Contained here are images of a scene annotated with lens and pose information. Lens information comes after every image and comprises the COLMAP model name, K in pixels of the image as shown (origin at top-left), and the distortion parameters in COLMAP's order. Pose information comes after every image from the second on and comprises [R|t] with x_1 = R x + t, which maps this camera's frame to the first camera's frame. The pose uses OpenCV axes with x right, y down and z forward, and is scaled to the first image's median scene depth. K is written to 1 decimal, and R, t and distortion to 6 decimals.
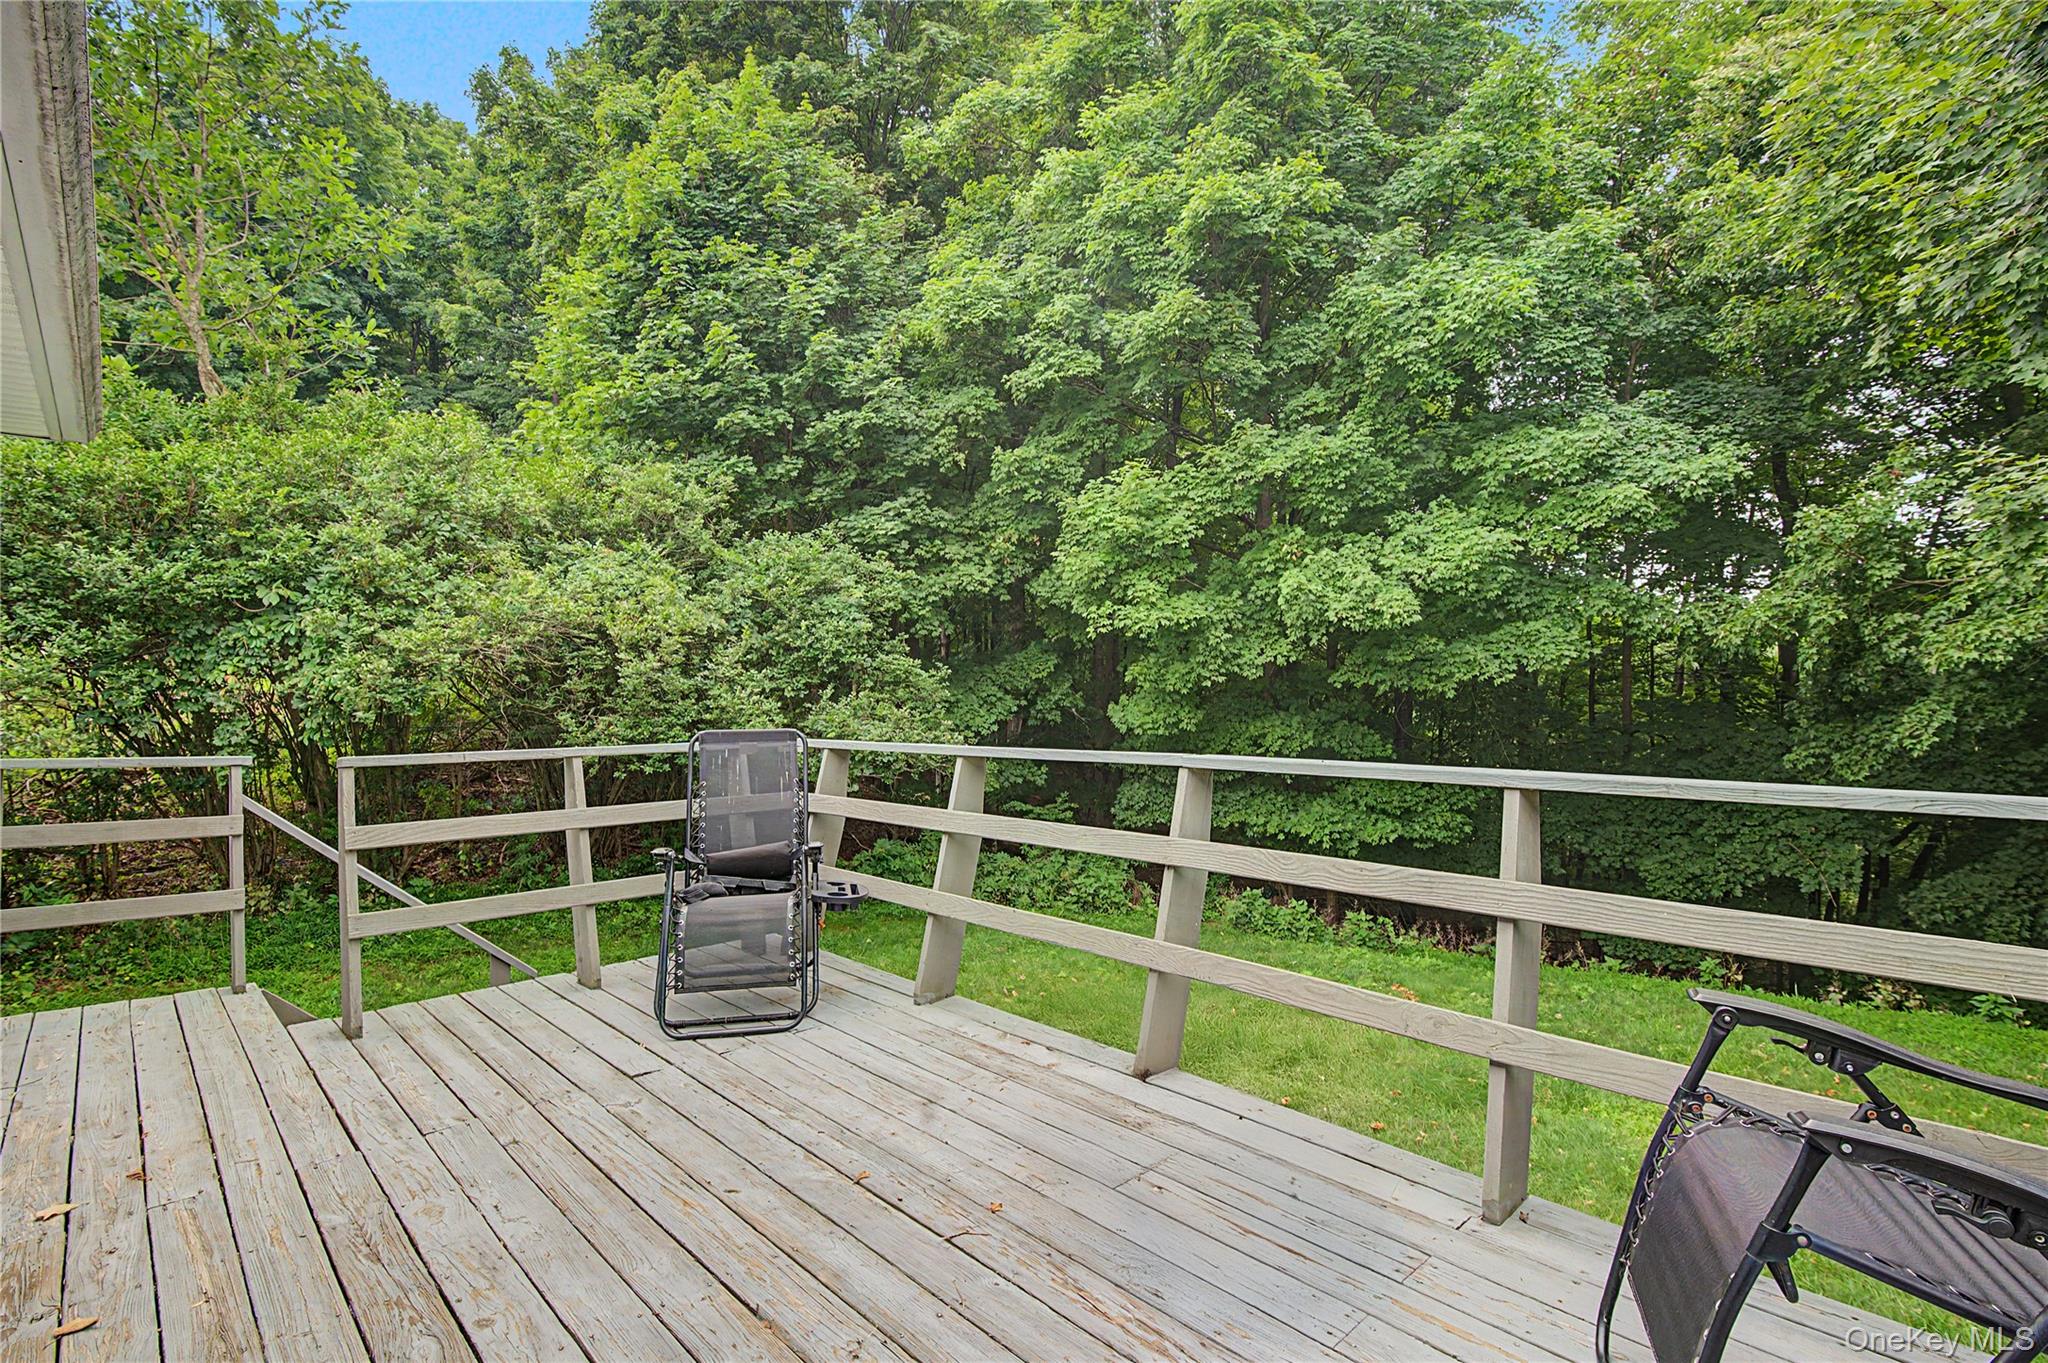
lens RADIAL K [[937.5, 0, 1016.3], [0, 937.5, 692.1], [0, 0, 1]] dist [0.002263, 0.000235]
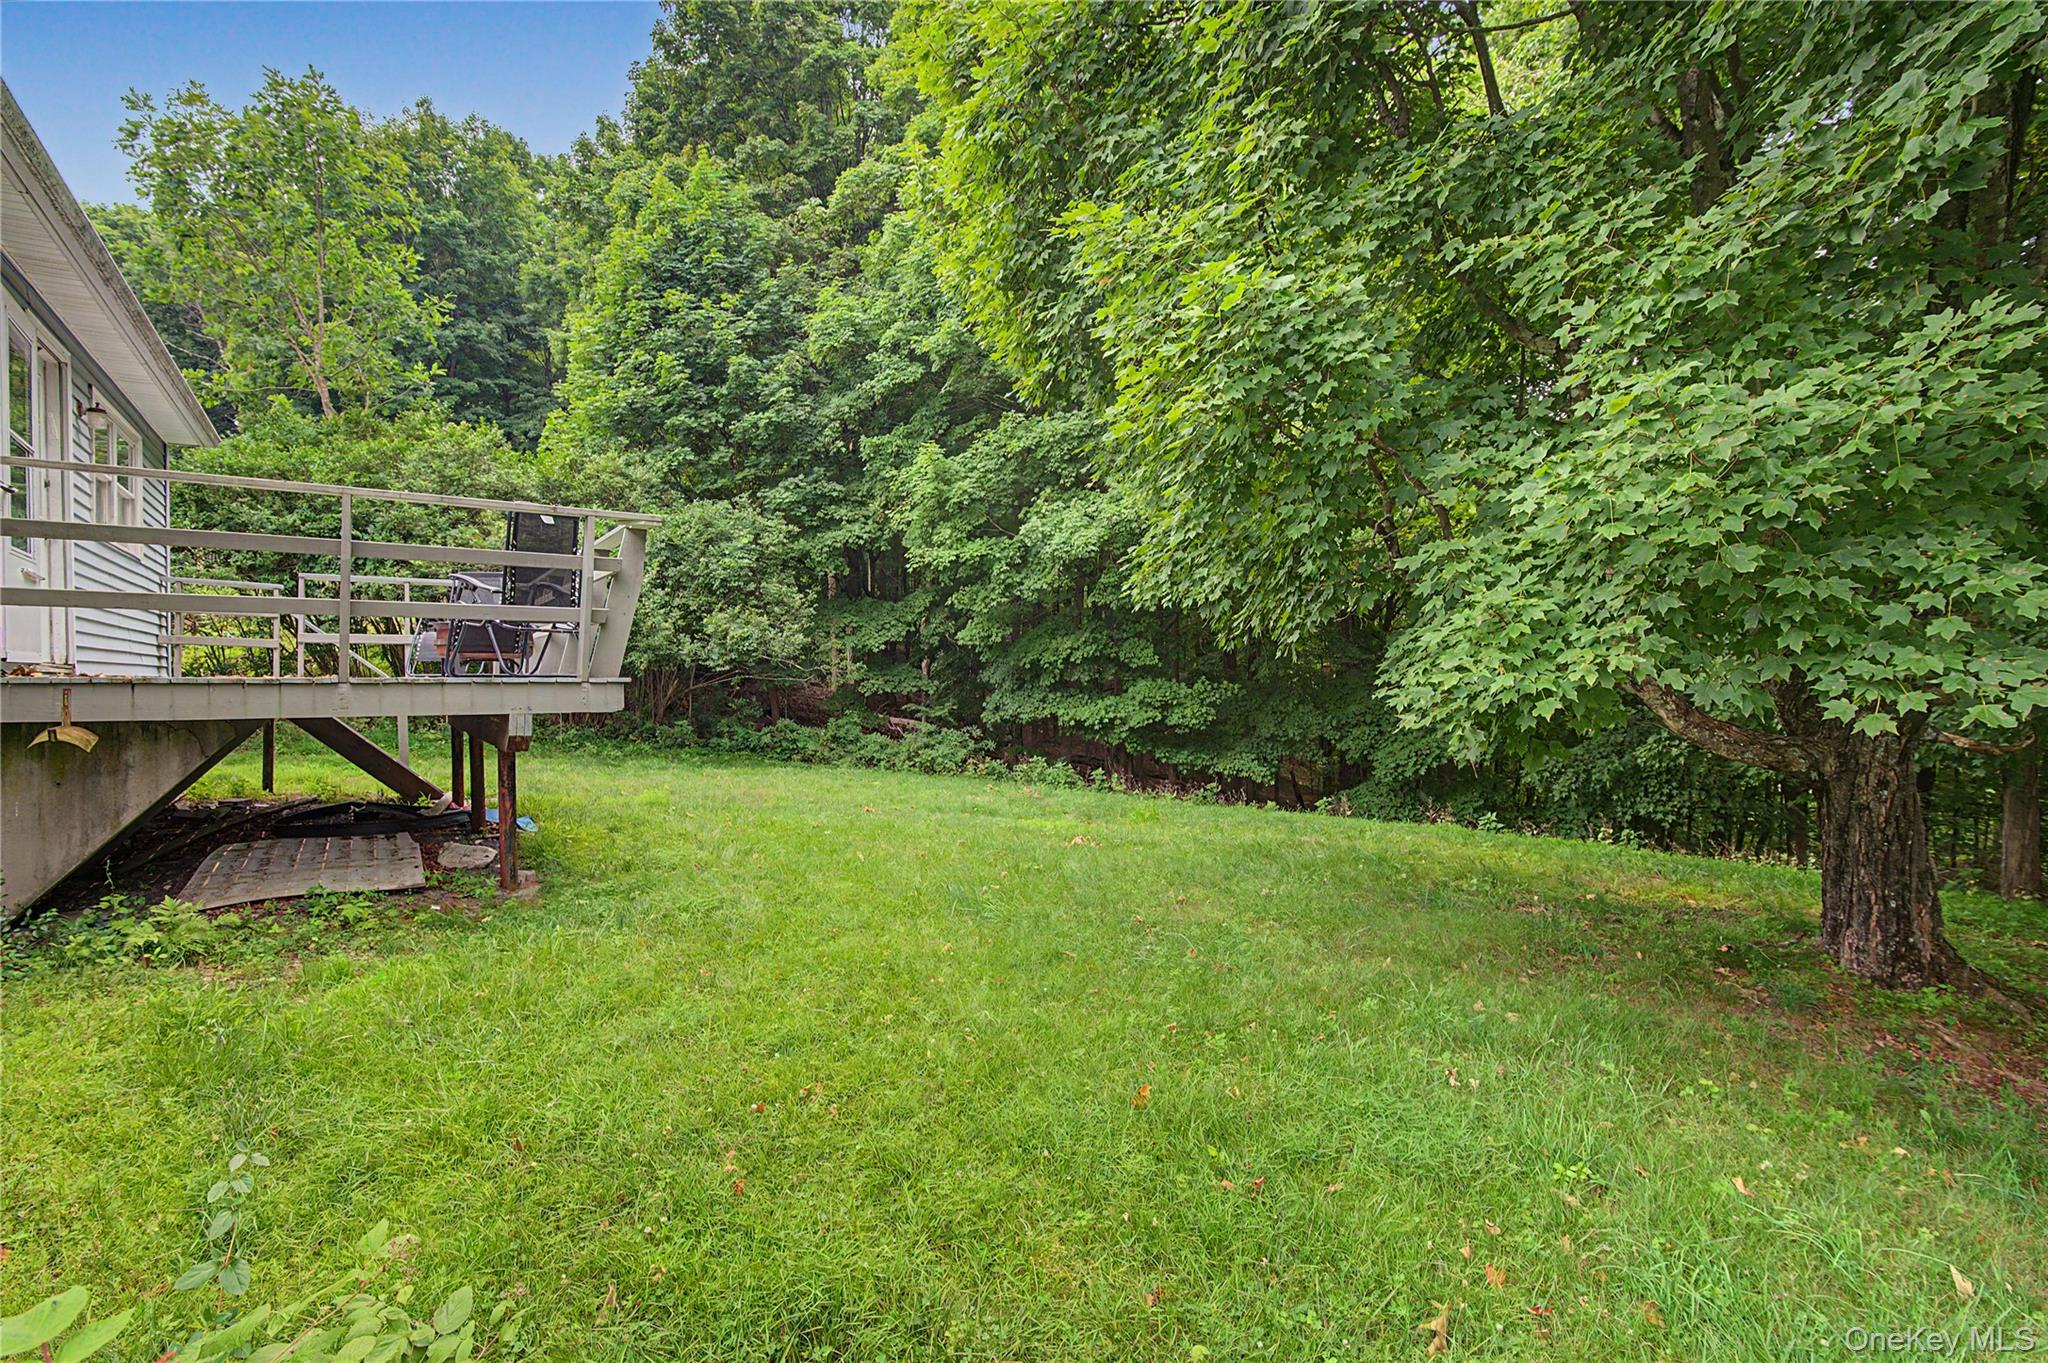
lens RADIAL K [[891.4, 0, 1028.0], [0, 891.4, 715.3], [0, 0, 1]] dist [0.000720, -0.000068]
pose [[0.992038, 0.012515, -0.125313, 0.396135], [-0.006352, 0.998756, 0.049458, 0.084496], [0.125776, -0.048269, 0.990884, -0.293251]]
